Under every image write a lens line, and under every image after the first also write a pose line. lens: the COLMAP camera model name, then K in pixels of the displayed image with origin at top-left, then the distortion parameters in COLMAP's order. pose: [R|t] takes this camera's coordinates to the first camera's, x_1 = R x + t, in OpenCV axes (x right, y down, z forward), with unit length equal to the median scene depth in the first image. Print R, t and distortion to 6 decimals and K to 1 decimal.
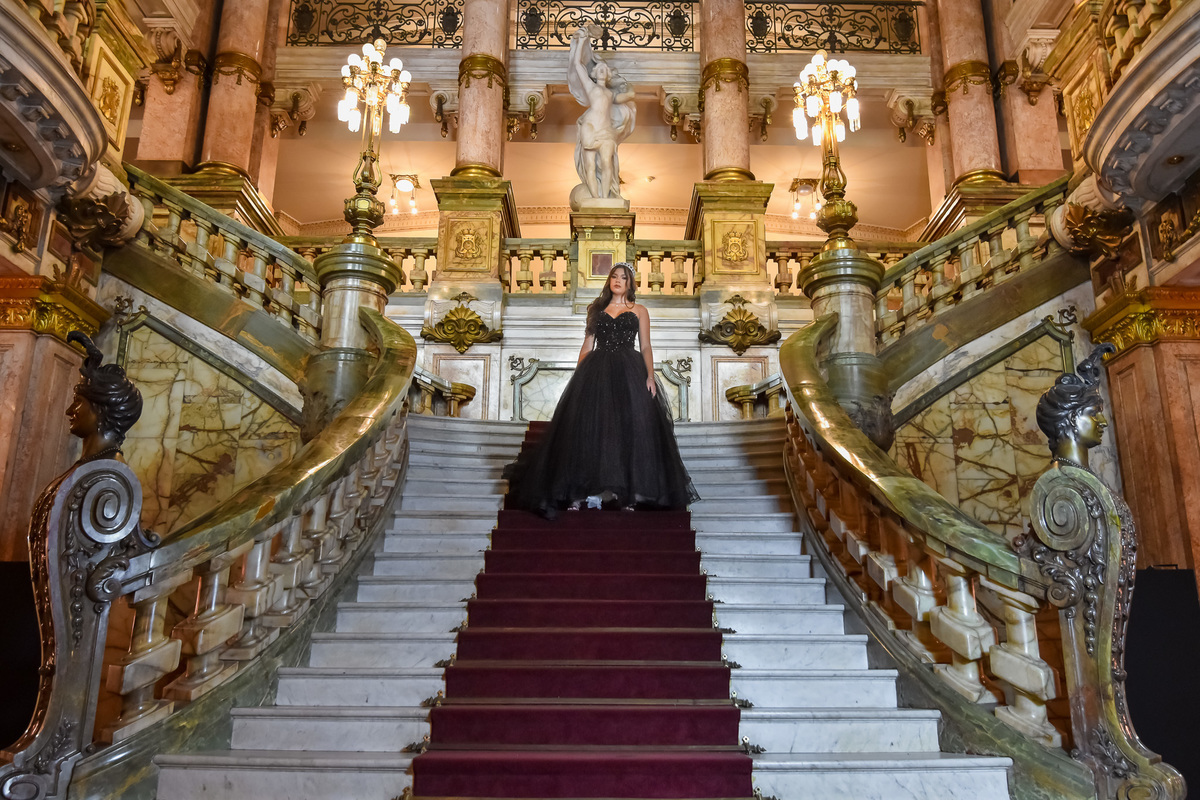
lens RADIAL K [[942.5, 0, 615.6], [0, 942.5, 394.7], [0, 0, 1]] dist [0.034383, -0.078059]
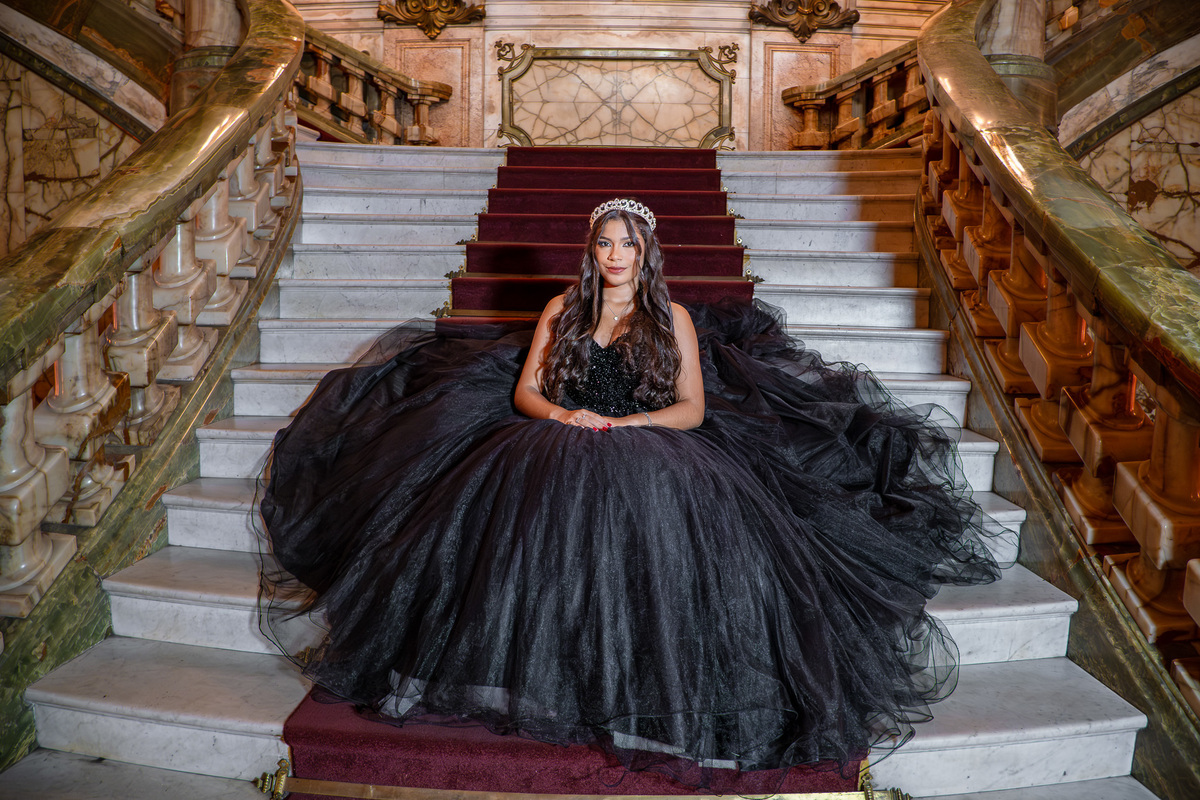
lens RADIAL K [[804.6, 0, 617.6], [0, 804.6, 388.6], [0, 0, 1]] dist [-0.157526, 0.053401]
pose [[0.999793, 0.009419, -0.018039, -0.000935], [-0.001833, 0.924521, 0.381126, -0.022109], [0.020267, -0.381014, 0.924347, 0.326782]]
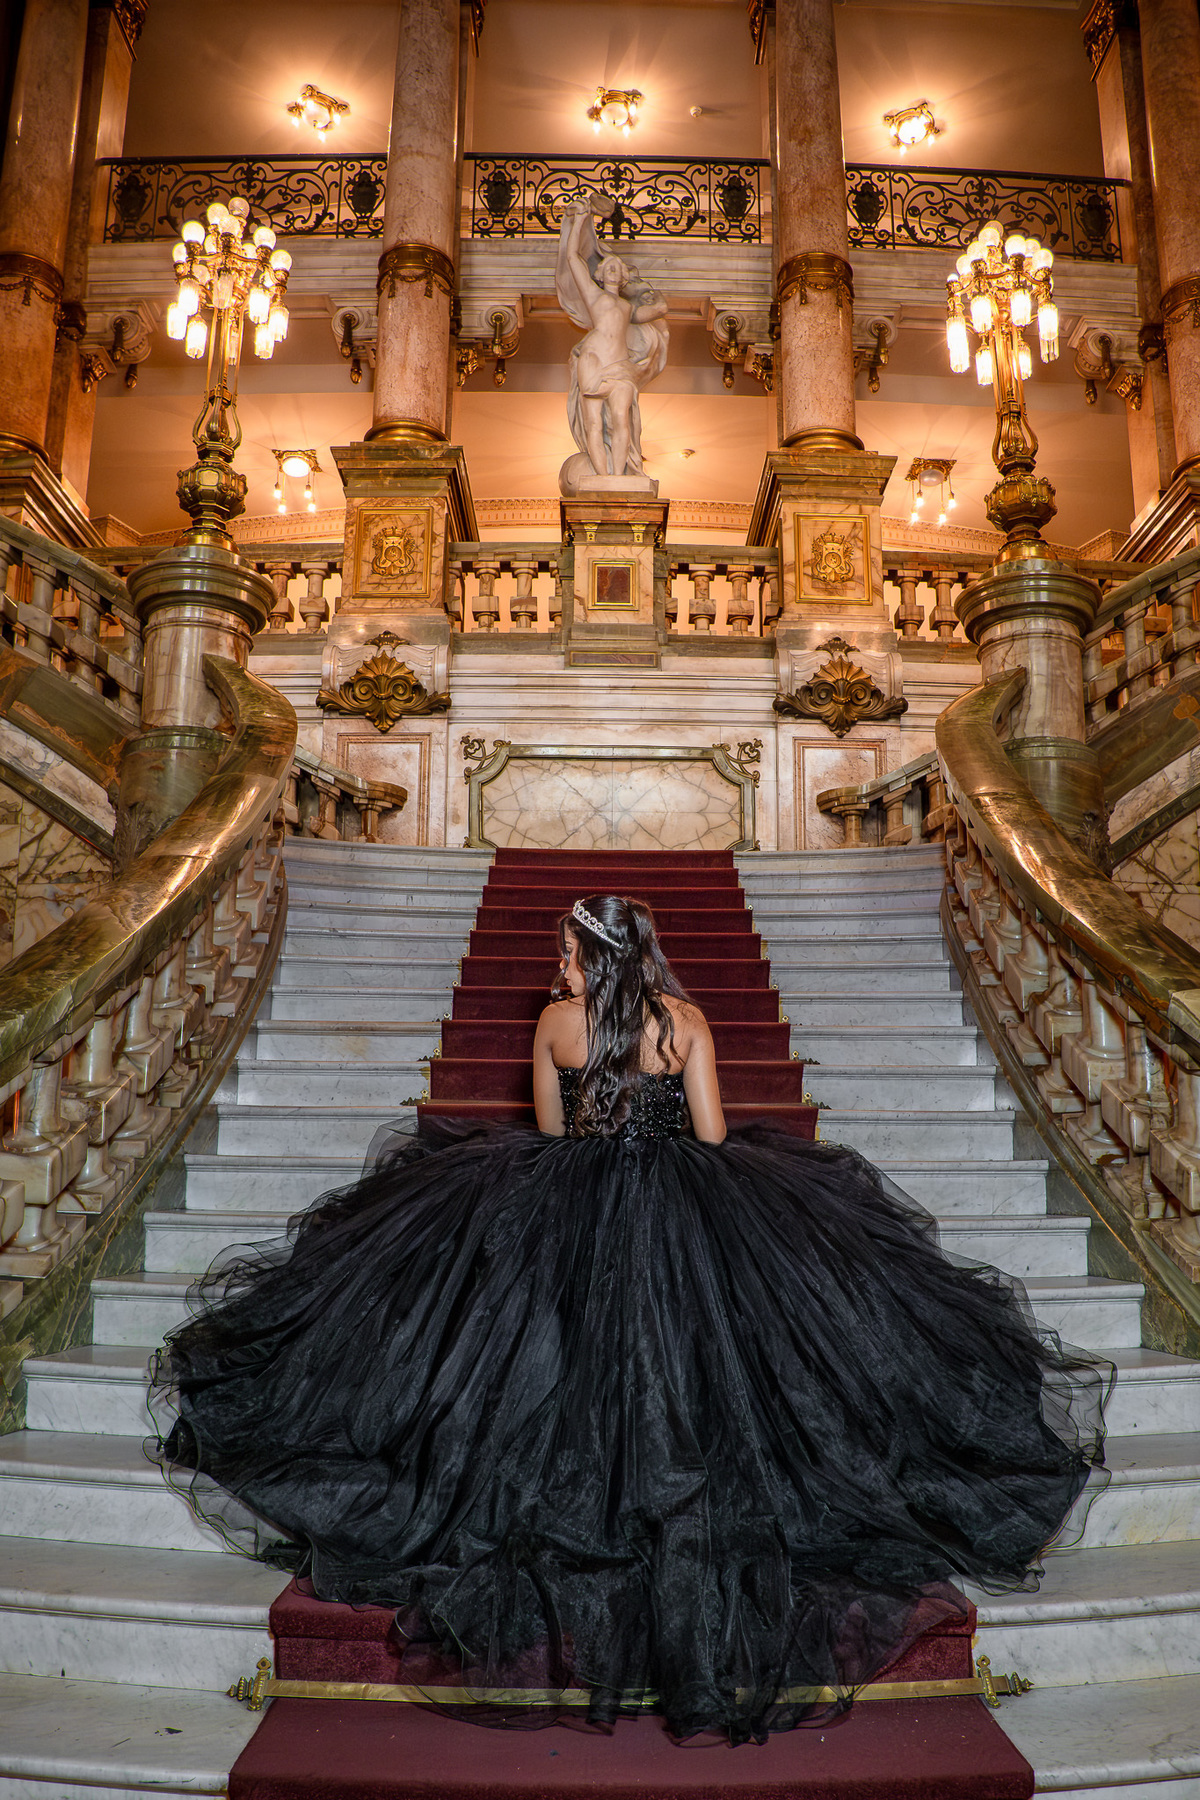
lens RADIAL K [[1318.1, 0, 635.6], [0, 1318.1, 1040.5], [0, 0, 1]] dist [-0.165085, 0.062882]
pose [[0.999897, 0.000937, 0.014357, -0.012397], [-0.003596, 0.982472, 0.186374, -0.005402], [-0.013930, -0.186406, 0.982374, 0.136730]]
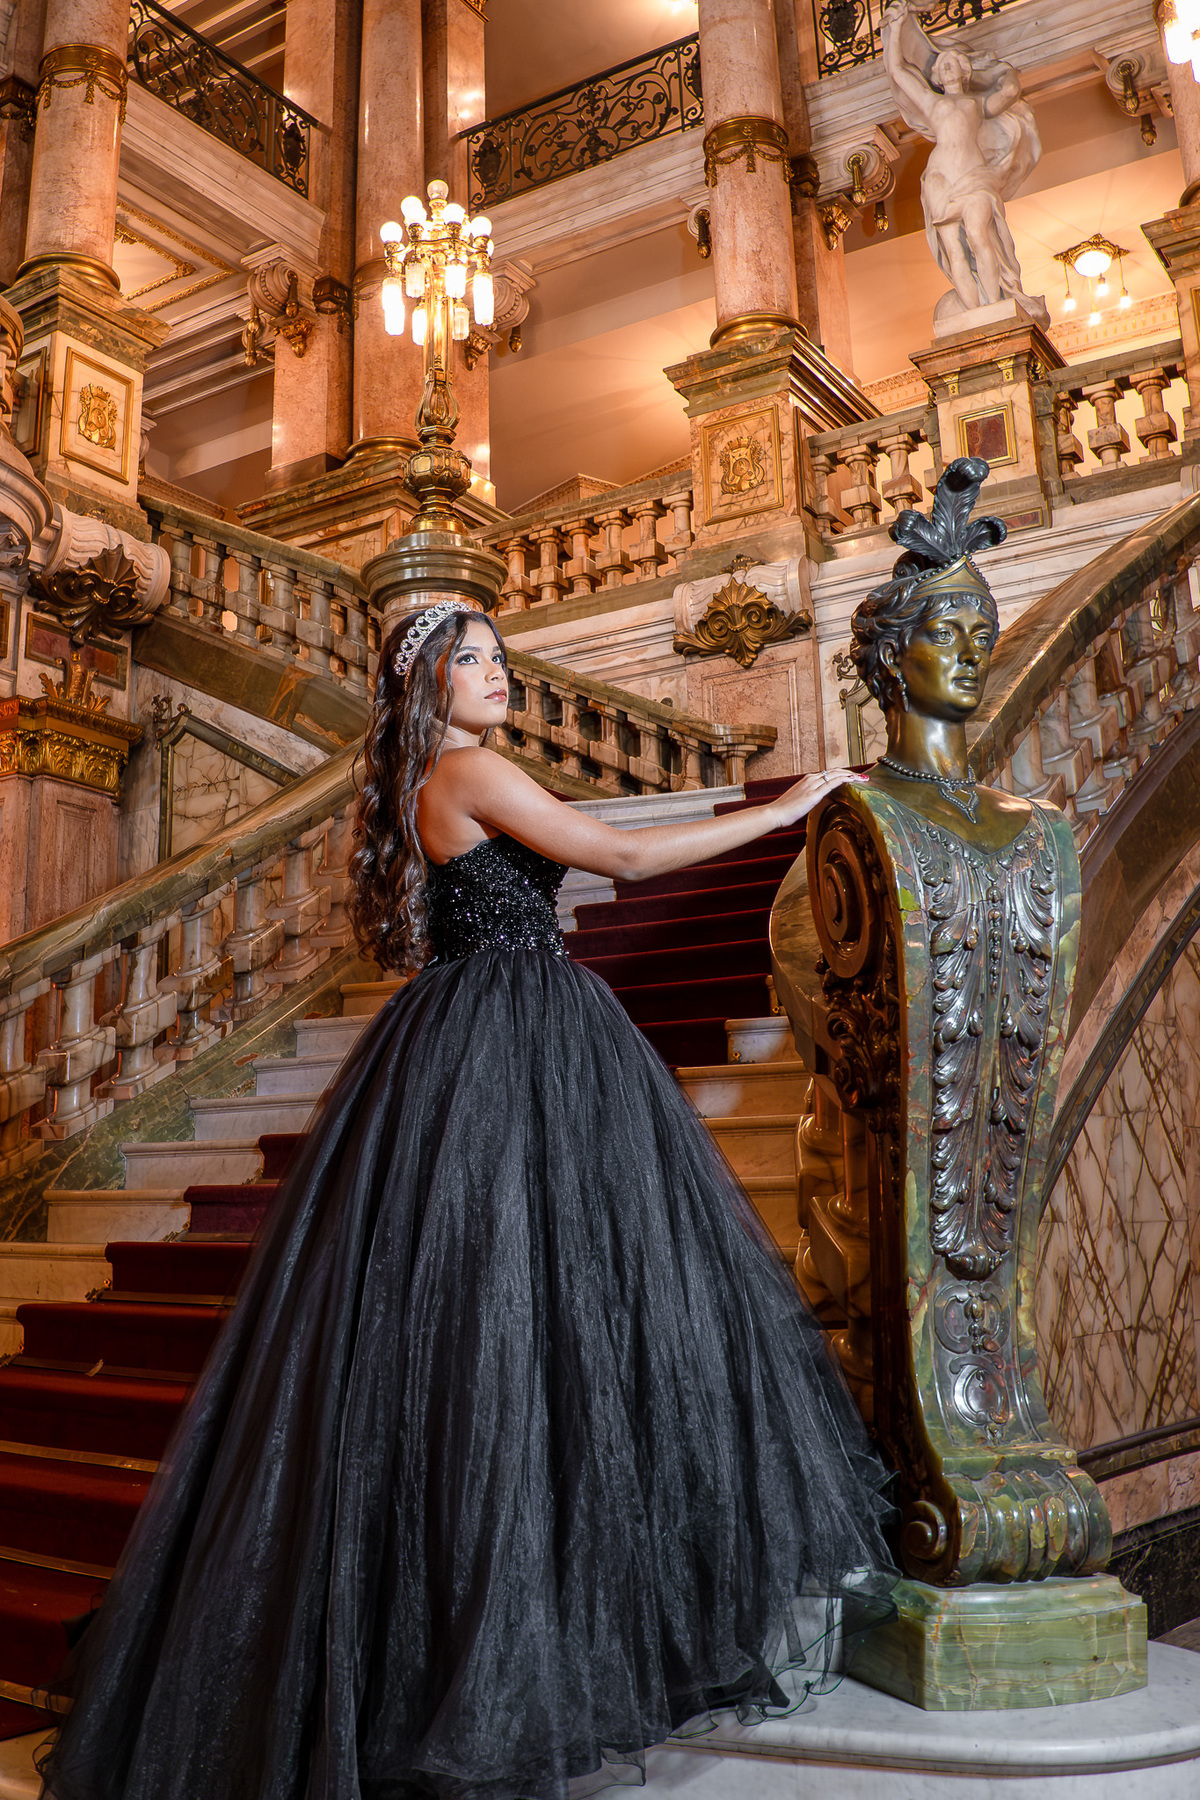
lens RADIAL K [[1715.6, 0, 430.0], [0, 1715.6, 857.5], [0, 0, 1]] dist [-0.136224, 0.000000]
pose [[0.797075, -0.131501, -0.589389, 0.256812], [0.169167, 0.985547, 0.008888, 0.024117], [0.579702, -0.106790, 0.807801, 0.093522]]
